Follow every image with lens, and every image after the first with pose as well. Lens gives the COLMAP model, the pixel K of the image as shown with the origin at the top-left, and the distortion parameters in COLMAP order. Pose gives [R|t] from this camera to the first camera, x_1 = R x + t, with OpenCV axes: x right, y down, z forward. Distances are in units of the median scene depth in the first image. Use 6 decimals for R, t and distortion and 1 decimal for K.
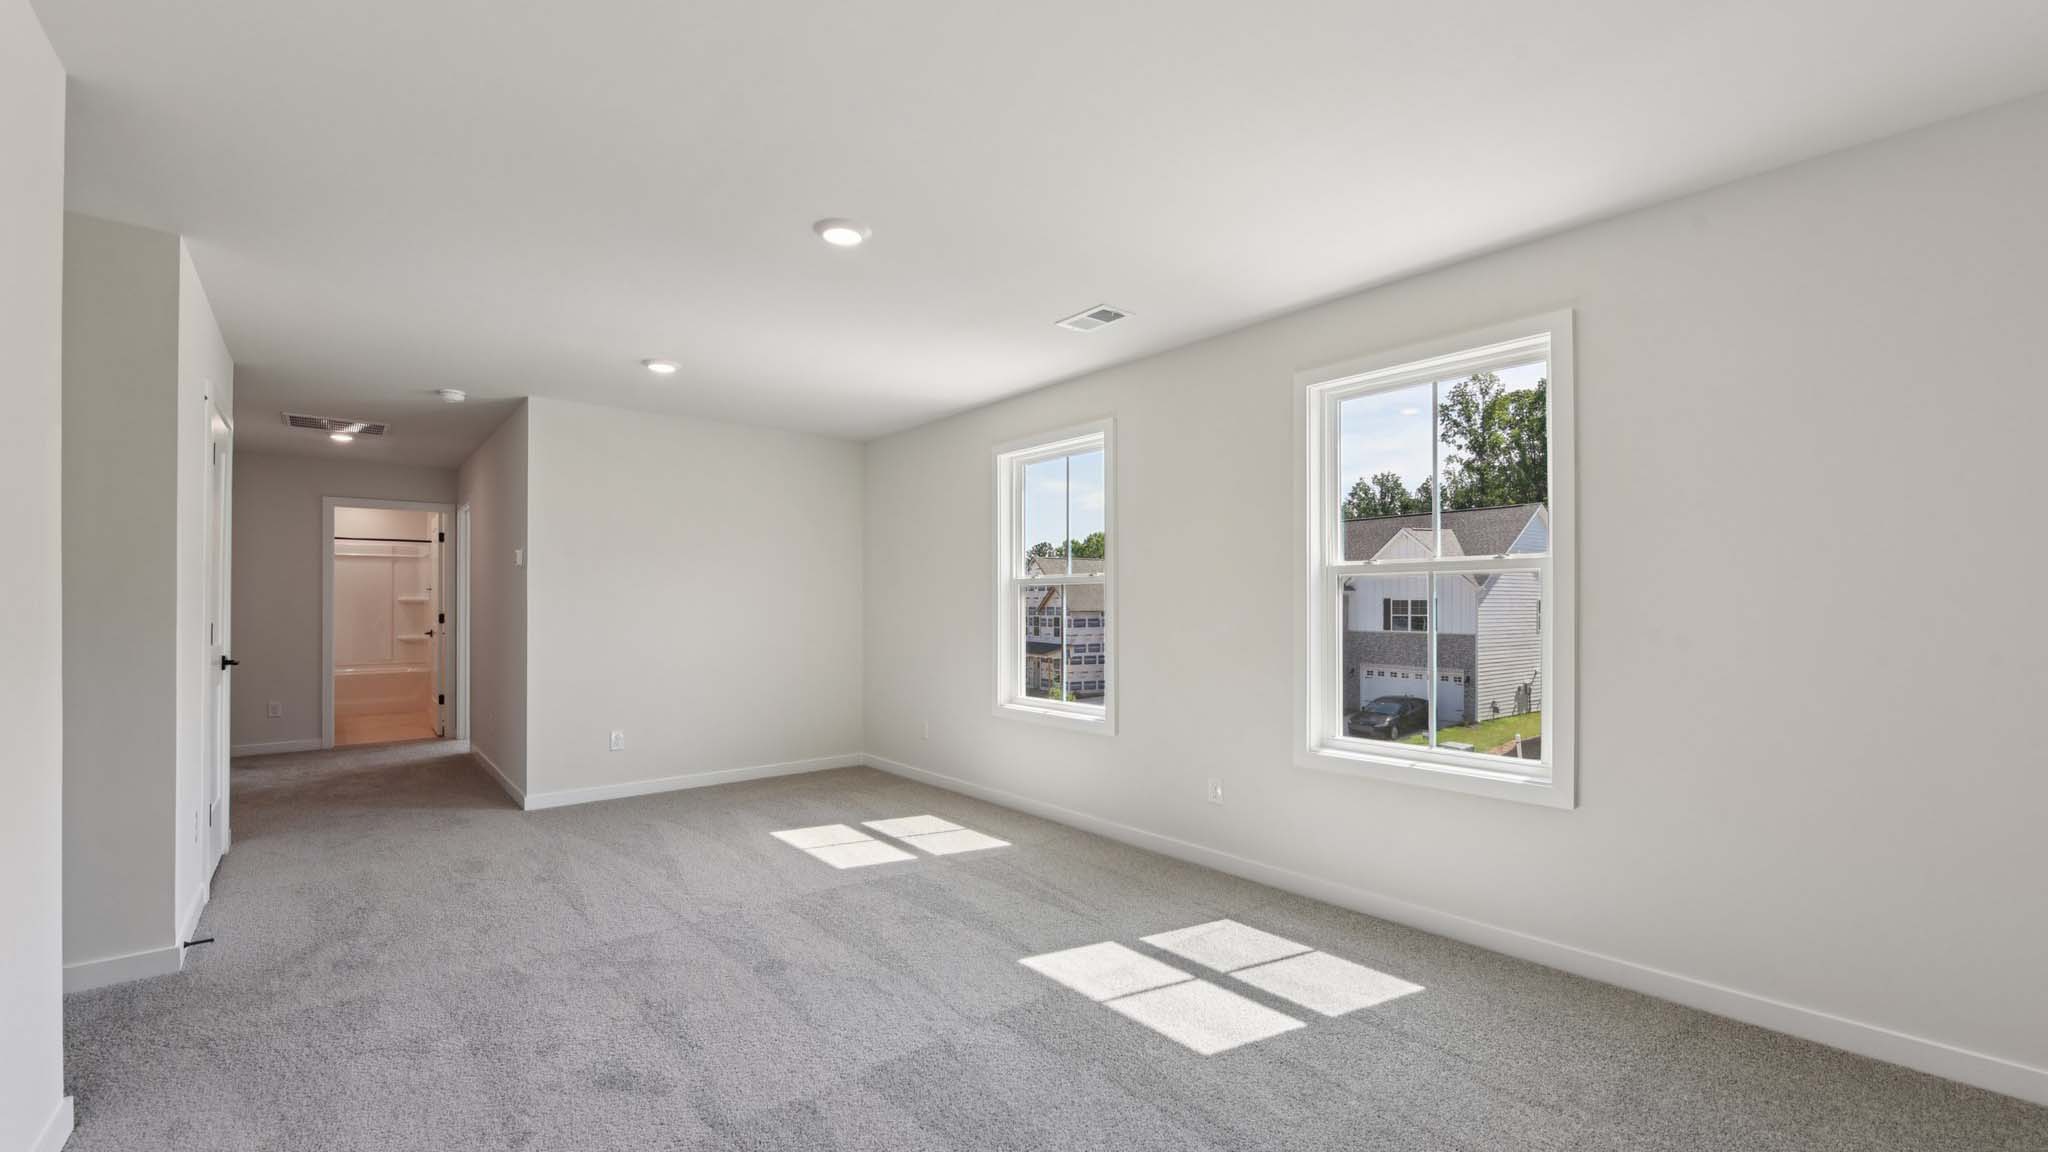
lens RADIAL K [[880.6, 0, 1021.2], [0, 880.6, 605.6], [0, 0, 1]] dist [-0.010852, -0.000291]
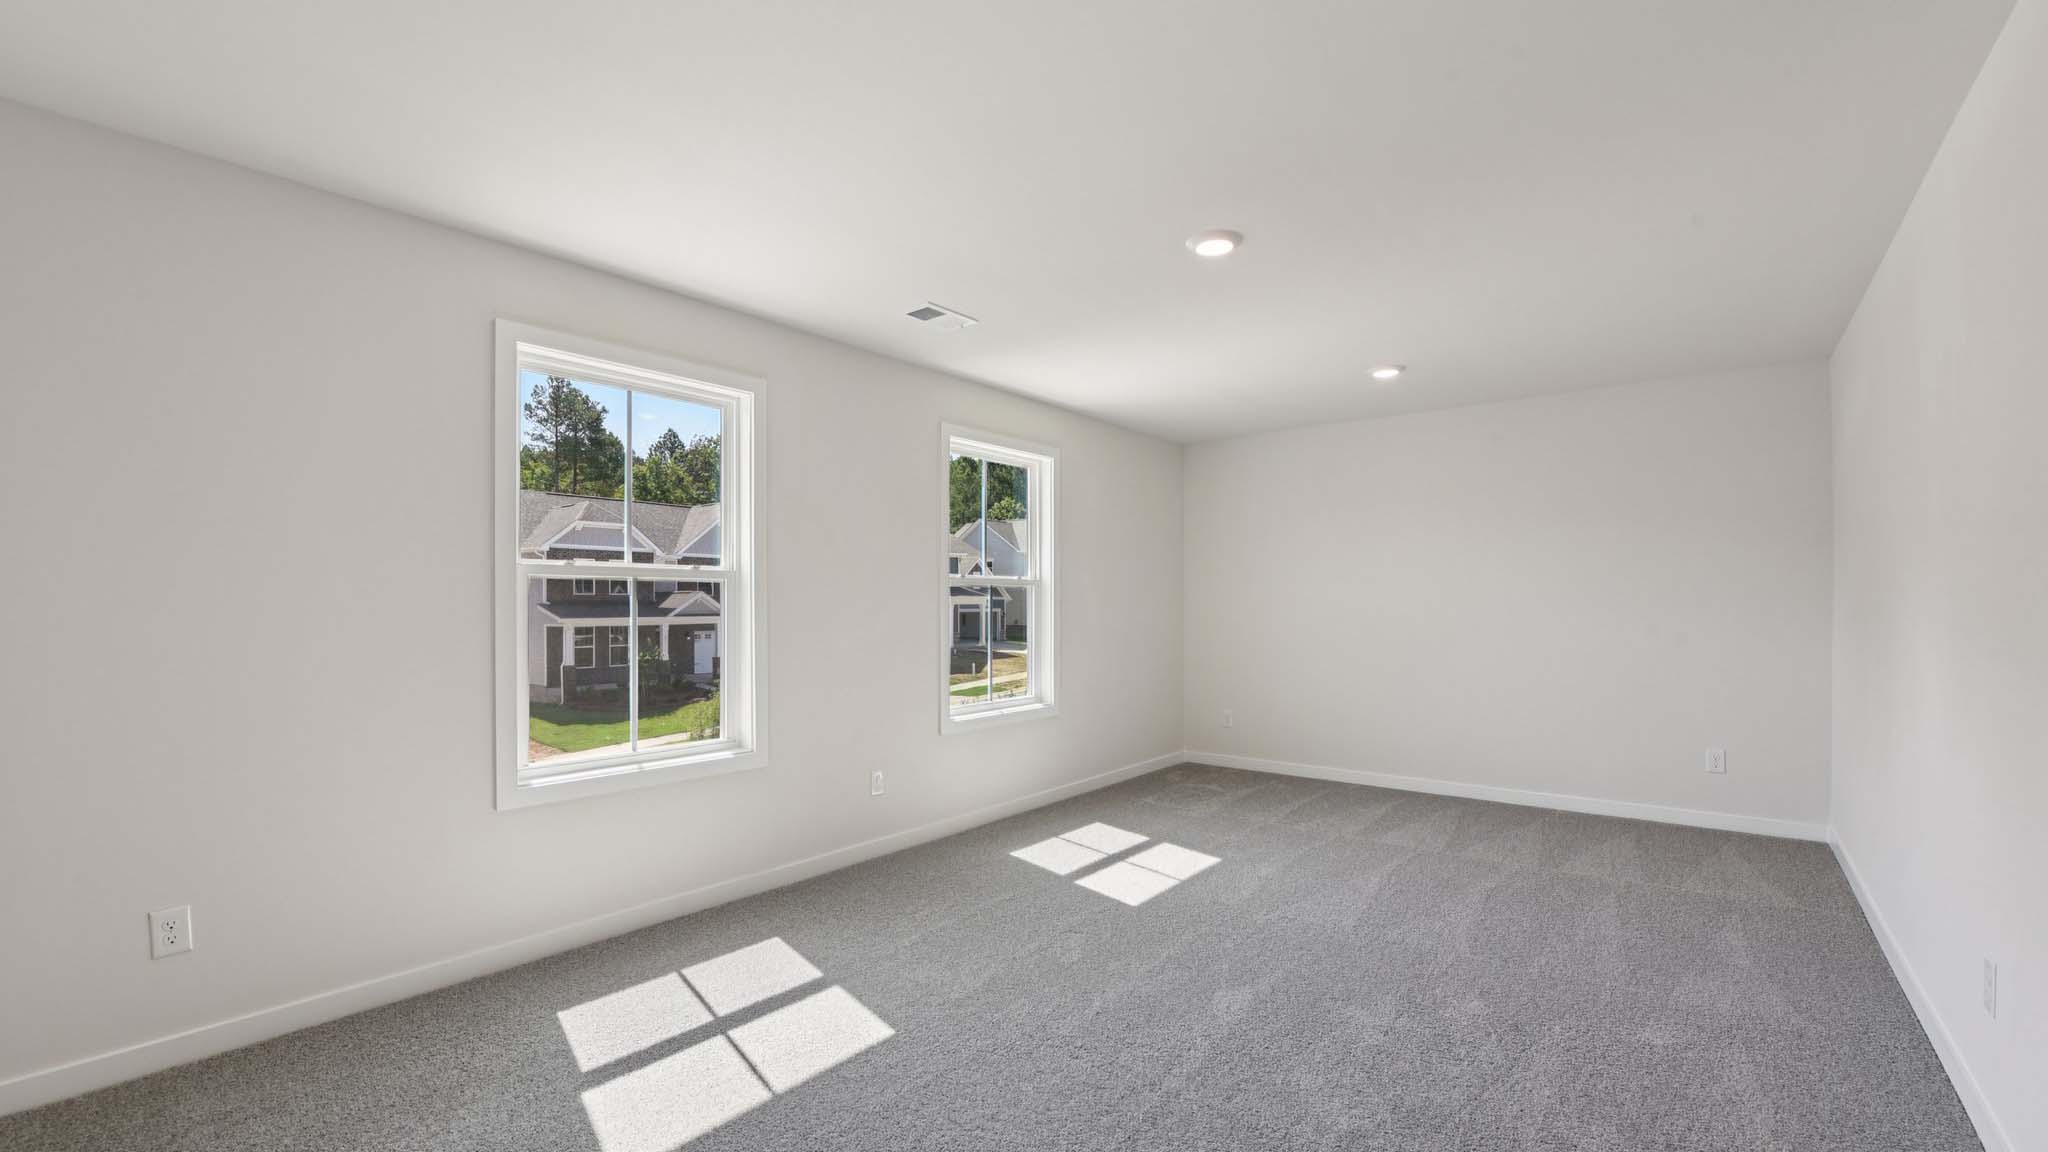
lens RADIAL K [[880.6, 0, 1021.2], [0, 880.6, 605.6], [0, 0, 1]] dist [-0.010852, -0.000291]
pose [[-0.233637, 0.003118, 0.972319, -0.828914], [0.005522, 0.999983, -0.001879, 0.000244], [-0.972308, 0.004930, -0.233650, 1.053675]]
